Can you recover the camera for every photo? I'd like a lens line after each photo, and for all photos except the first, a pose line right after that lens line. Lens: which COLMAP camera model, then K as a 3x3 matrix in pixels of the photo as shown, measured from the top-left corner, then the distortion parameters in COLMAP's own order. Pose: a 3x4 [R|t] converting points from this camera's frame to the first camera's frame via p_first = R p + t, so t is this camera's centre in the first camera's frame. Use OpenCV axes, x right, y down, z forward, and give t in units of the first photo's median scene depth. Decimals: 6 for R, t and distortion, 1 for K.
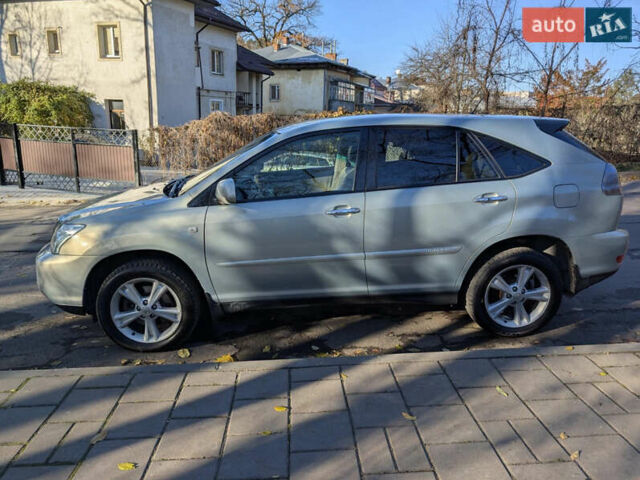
lens RADIAL K [[460.2, 0, 320.0], [0, 460.2, 240.0], [0, 0, 1]] dist [0.007273, -0.000128]
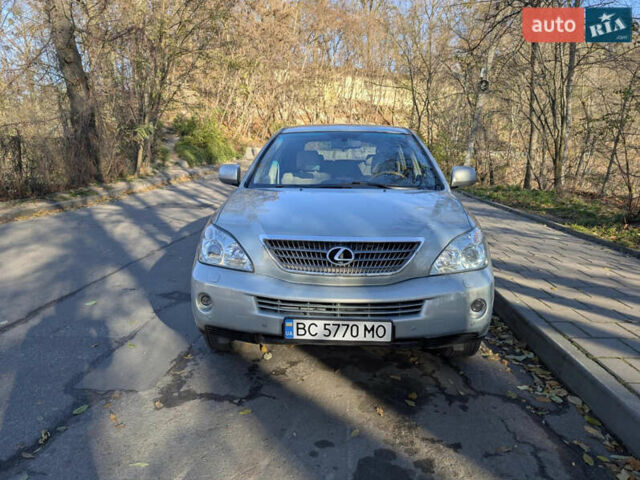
lens RADIAL K [[460.2, 0, 320.0], [0, 460.2, 240.0], [0, 0, 1]] dist [0.007273, -0.000128]
pose [[0.118809, -0.160664, 0.979832, -1.326803], [0.250406, 0.959773, 0.127012, -0.176303], [-0.960823, 0.230266, 0.154261, 1.108000]]
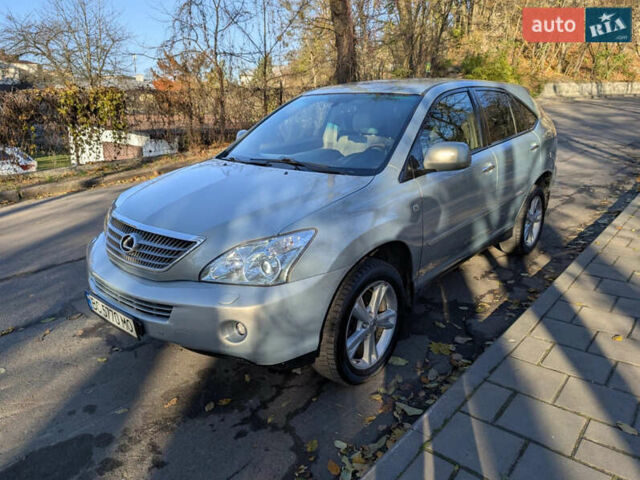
lens RADIAL K [[460.2, 0, 320.0], [0, 460.2, 240.0], [0, 0, 1]] dist [0.007273, -0.000128]
pose [[0.700306, -0.210288, 0.682166, -0.922513], [0.190556, 0.976018, 0.105250, -0.080867], [-0.687939, 0.056284, 0.723583, 0.493185]]
